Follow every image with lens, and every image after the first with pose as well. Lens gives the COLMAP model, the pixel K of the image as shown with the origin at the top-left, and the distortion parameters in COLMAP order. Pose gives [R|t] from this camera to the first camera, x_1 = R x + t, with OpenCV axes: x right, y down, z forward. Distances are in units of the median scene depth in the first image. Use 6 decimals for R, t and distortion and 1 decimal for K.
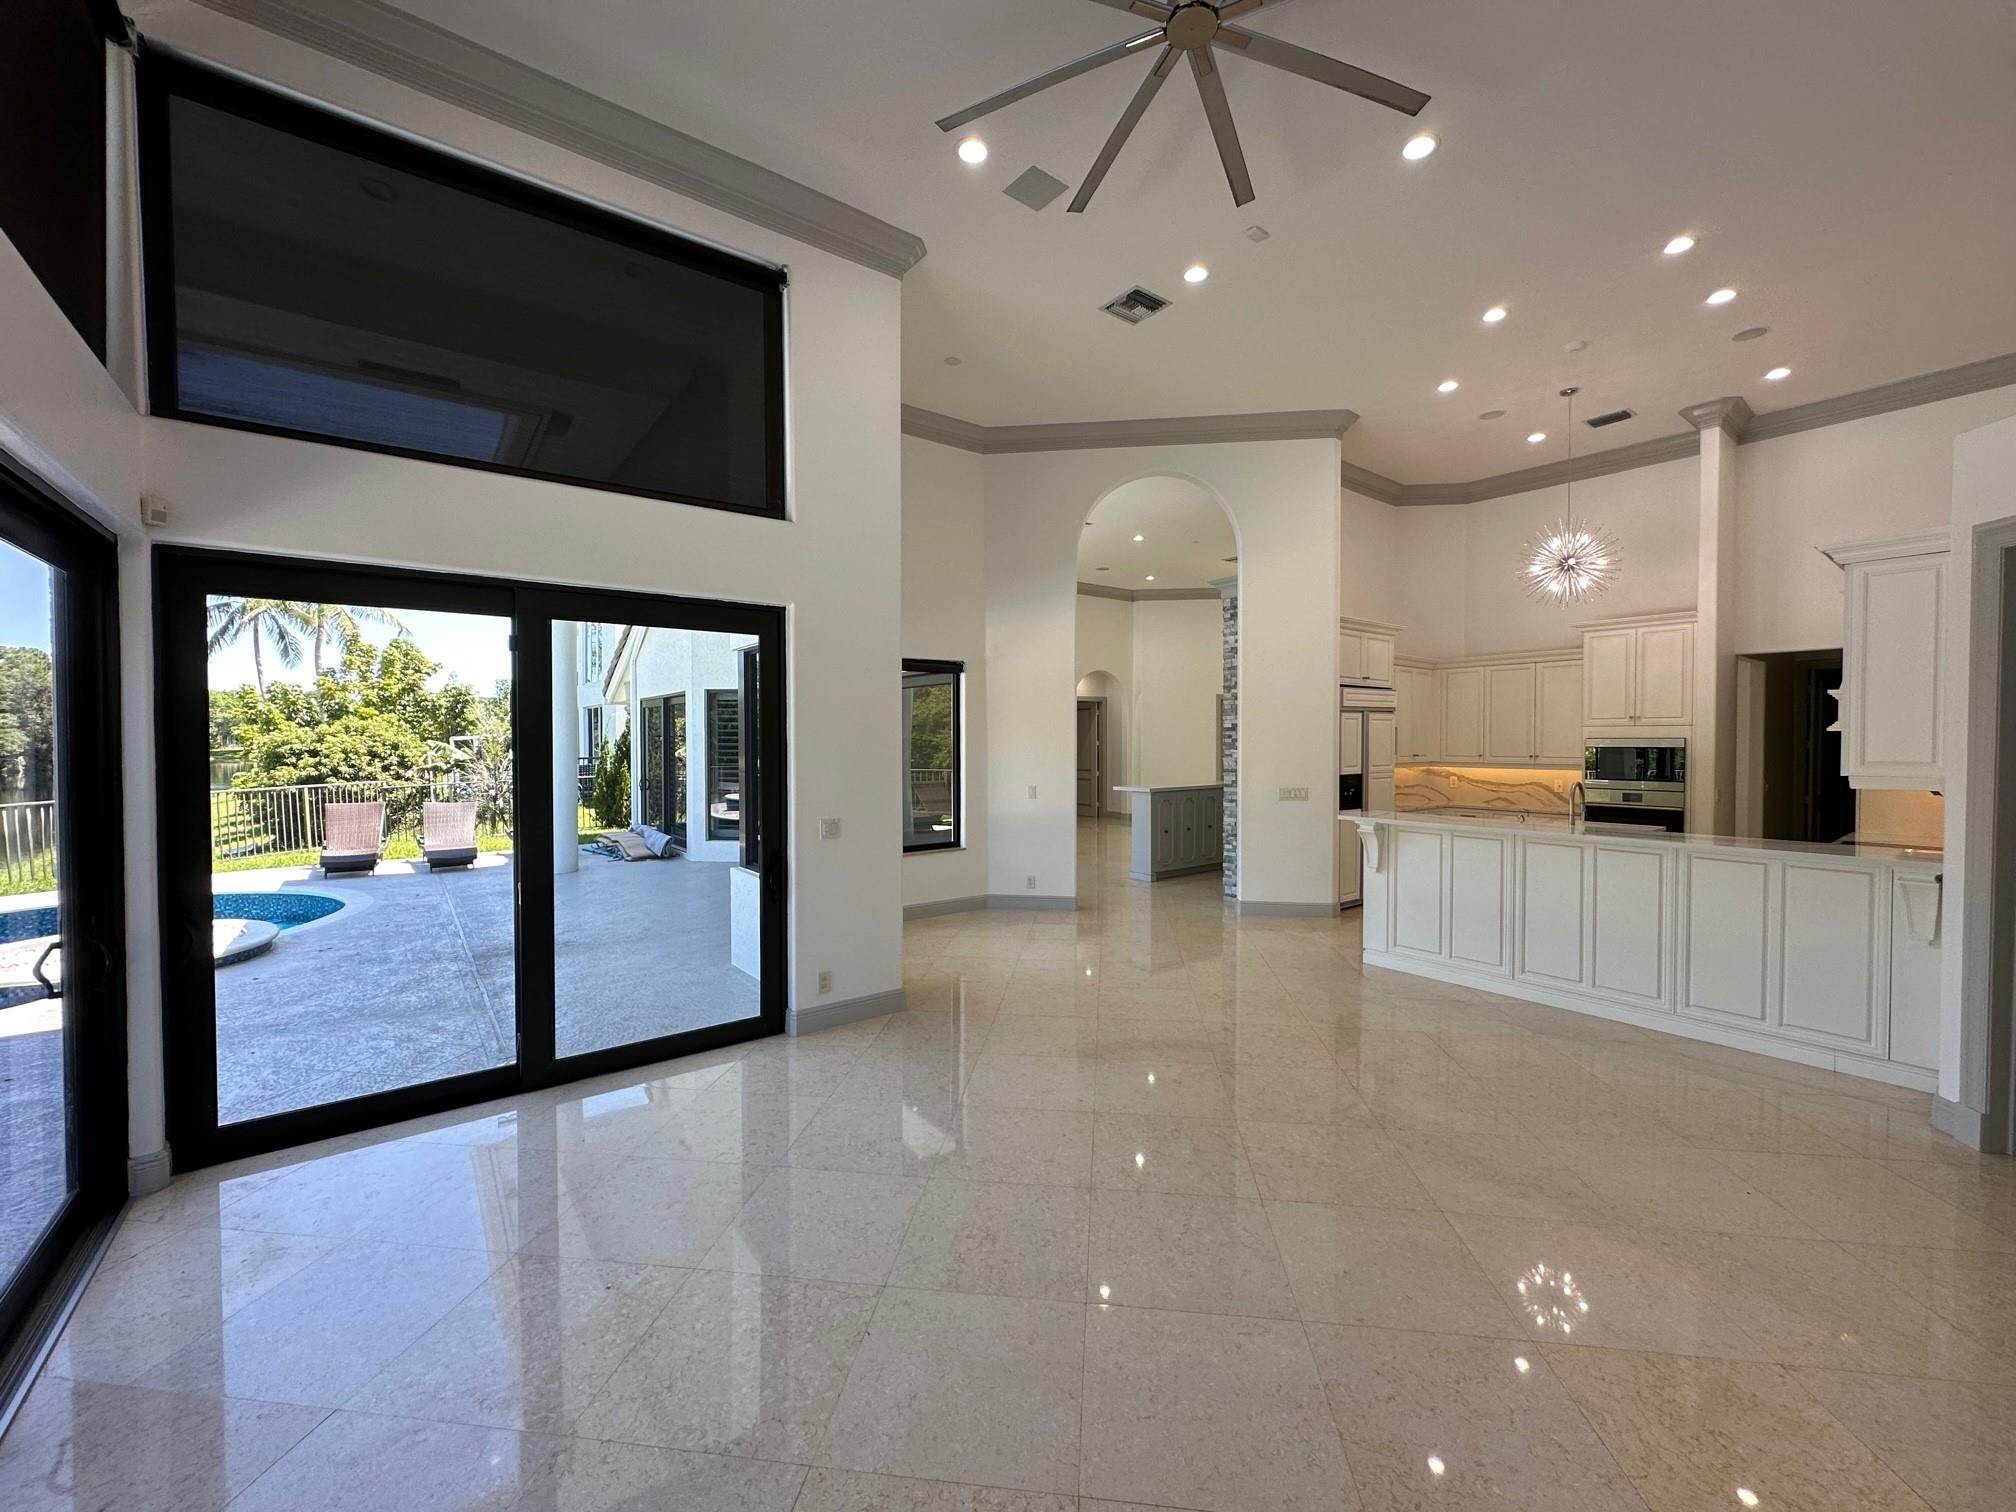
lens RADIAL K [[806.3, 0, 1006.0], [0, 806.3, 754.0], [0, 0, 1]] dist [-0.000685, 0.000086]
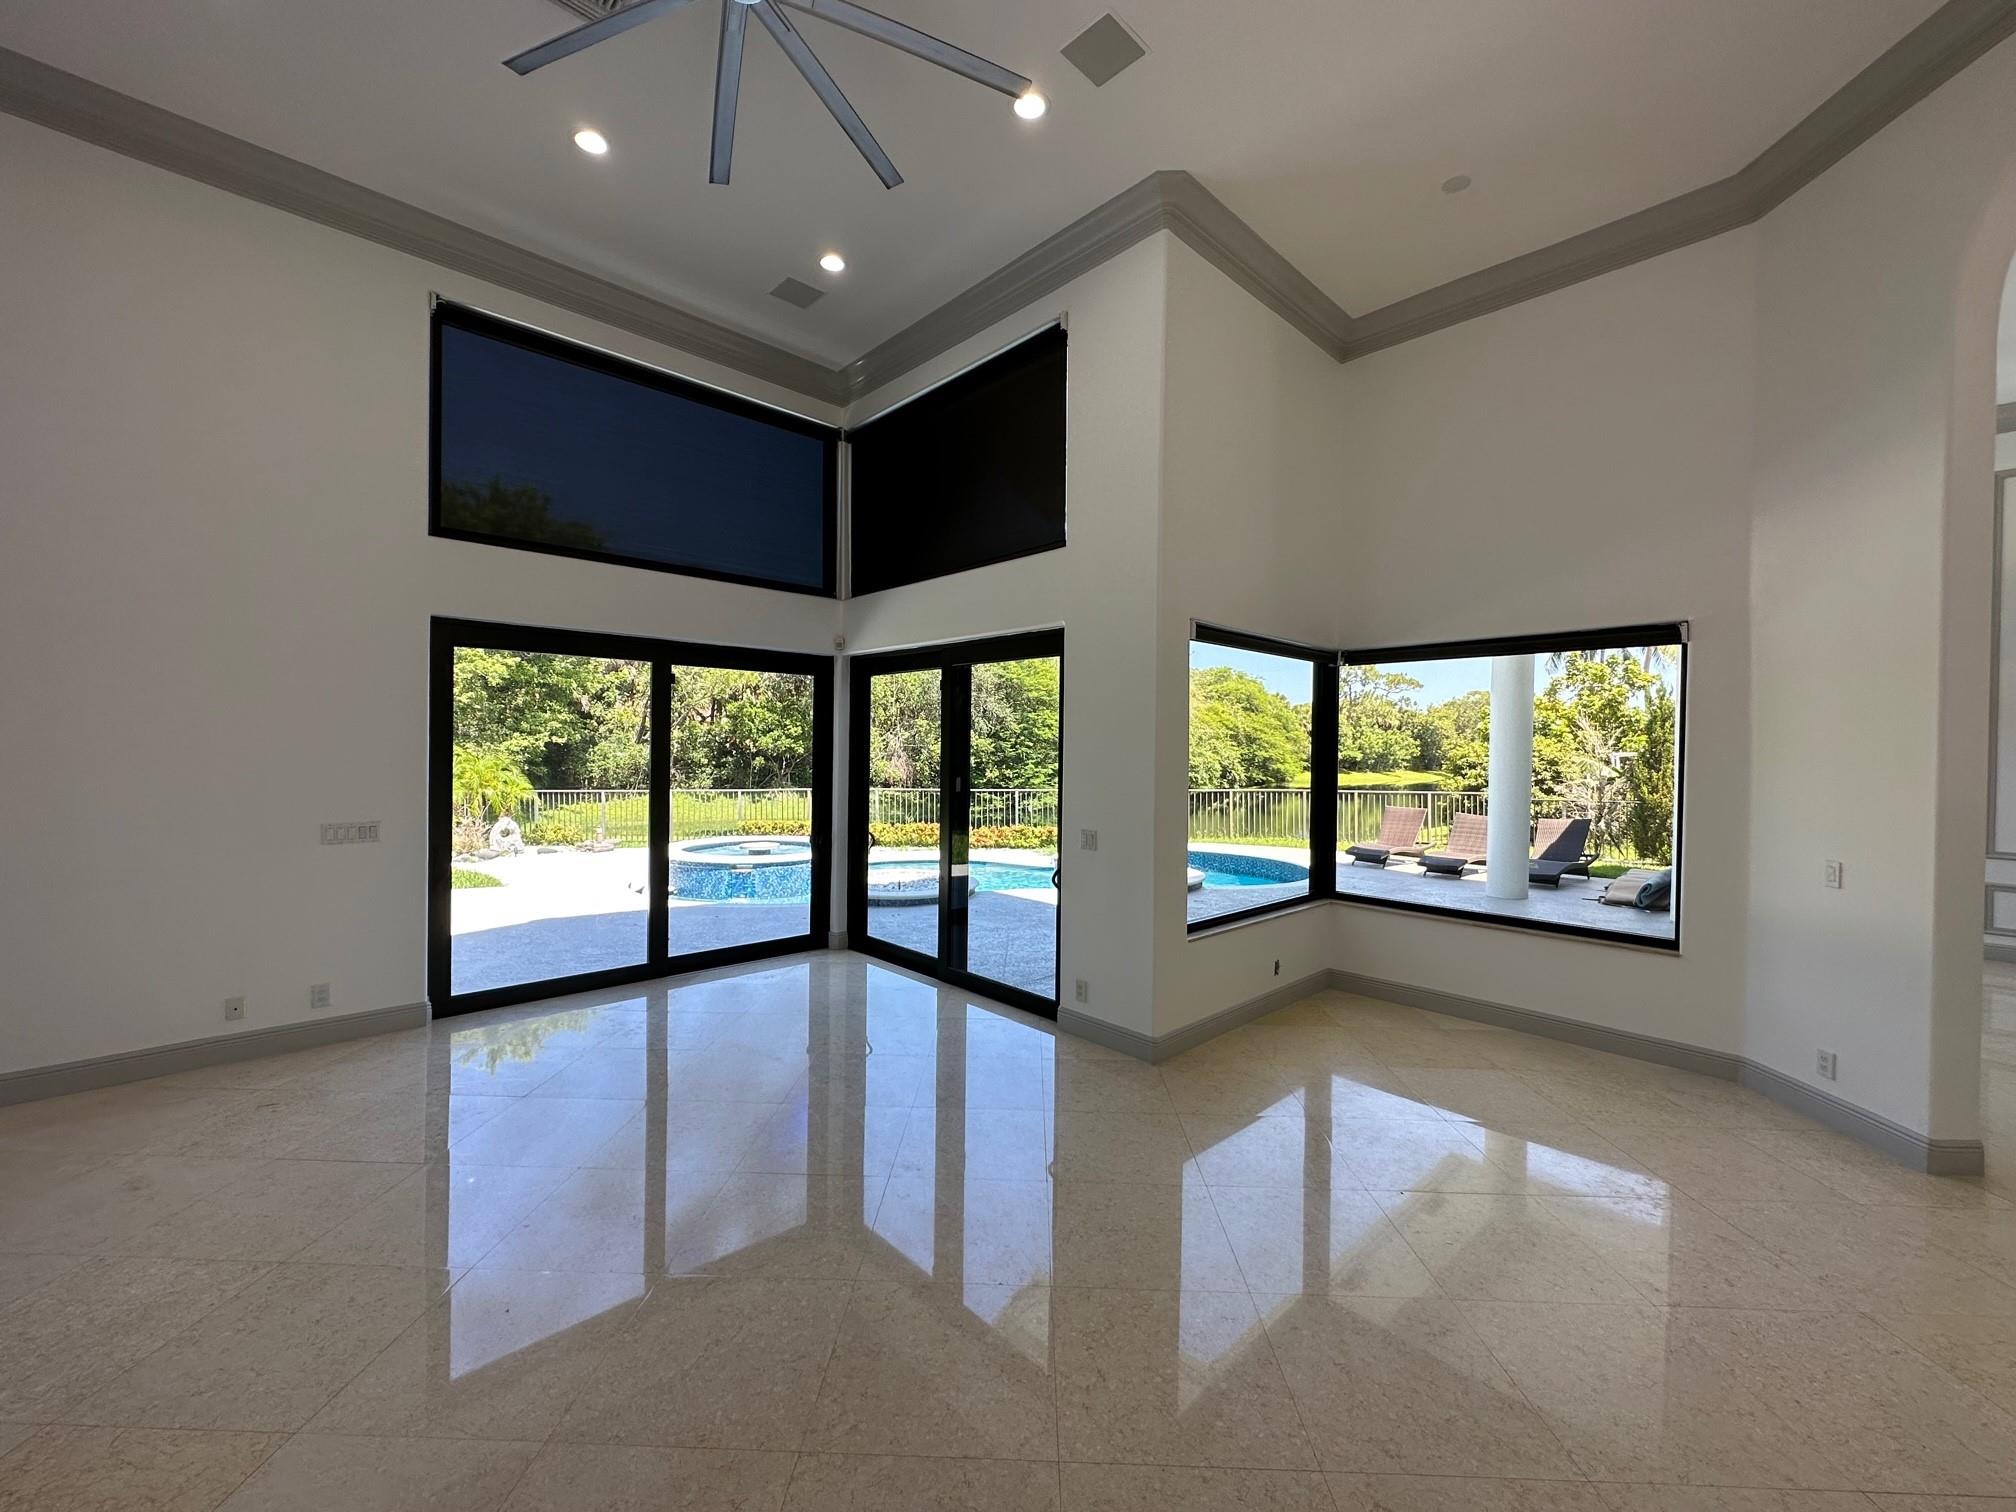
lens RADIAL K [[806.3, 0, 1011.4], [0, 806.3, 753.3], [0, 0, 1]] dist [-0.000685, 0.000086]
pose [[0.098536, 0.010119, -0.995082, 0.452872], [-0.033039, 0.999430, 0.006892, -0.010830], [0.994585, 0.032198, 0.098814, 0.472992]]
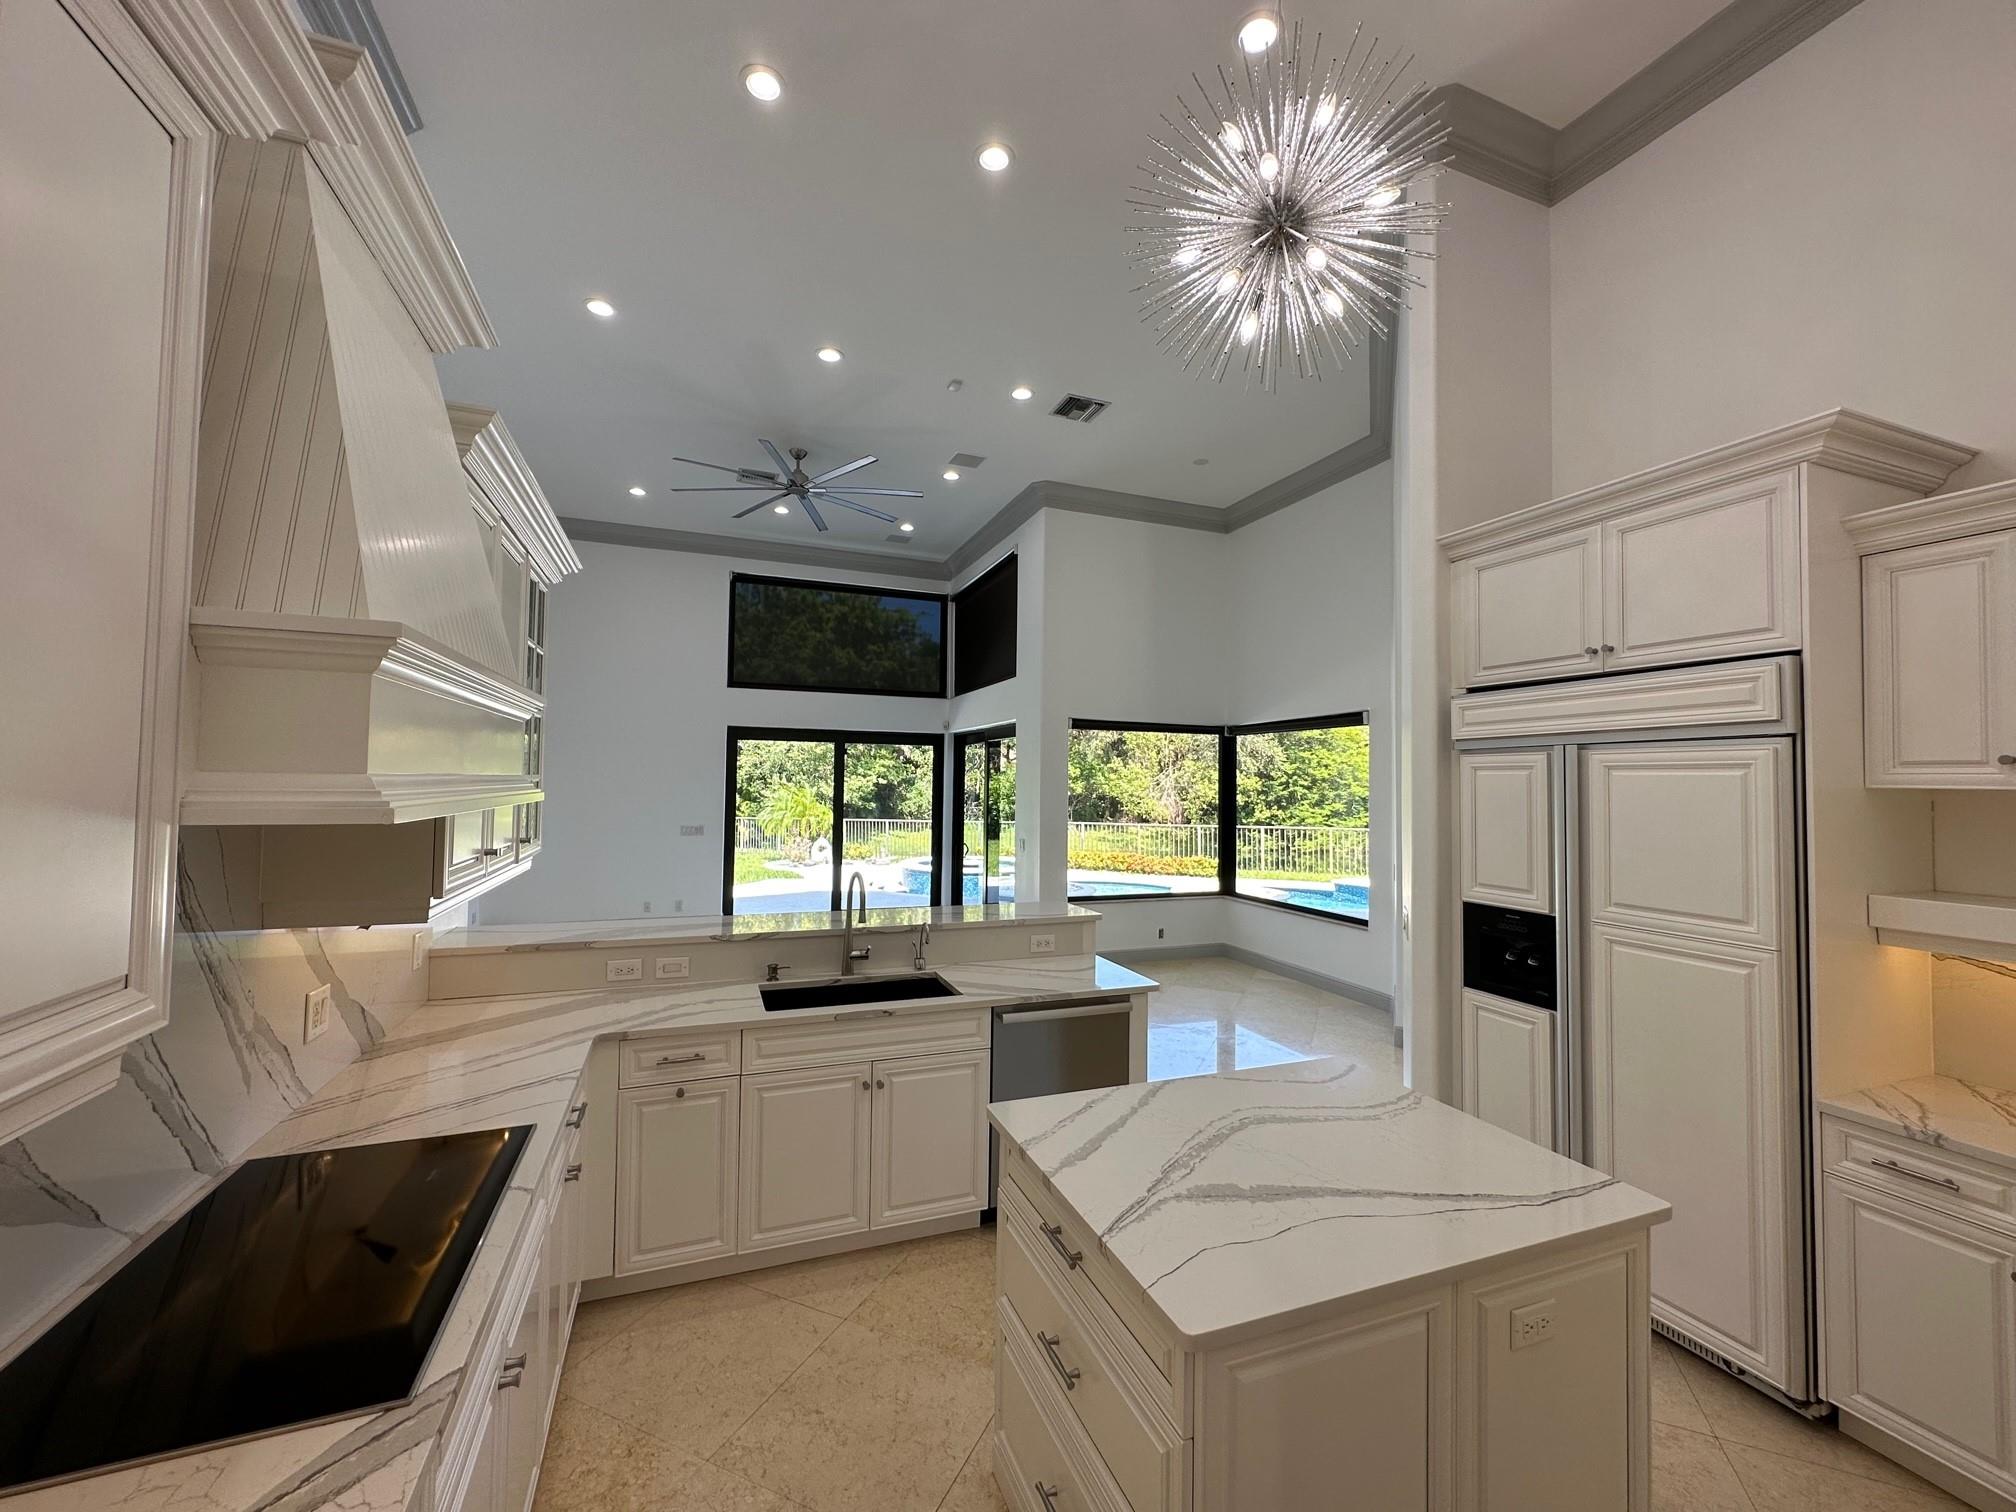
lens RADIAL K [[806.3, 0, 1009.4], [0, 806.3, 755.7], [0, 0, 1]] dist [-0.000685, 0.000086]
pose [[-0.286221, -0.033596, -0.957574, 0.866255], [-0.031355, 0.999178, -0.025684, -0.031690], [0.957650, 0.022673, -0.287039, 0.865952]]
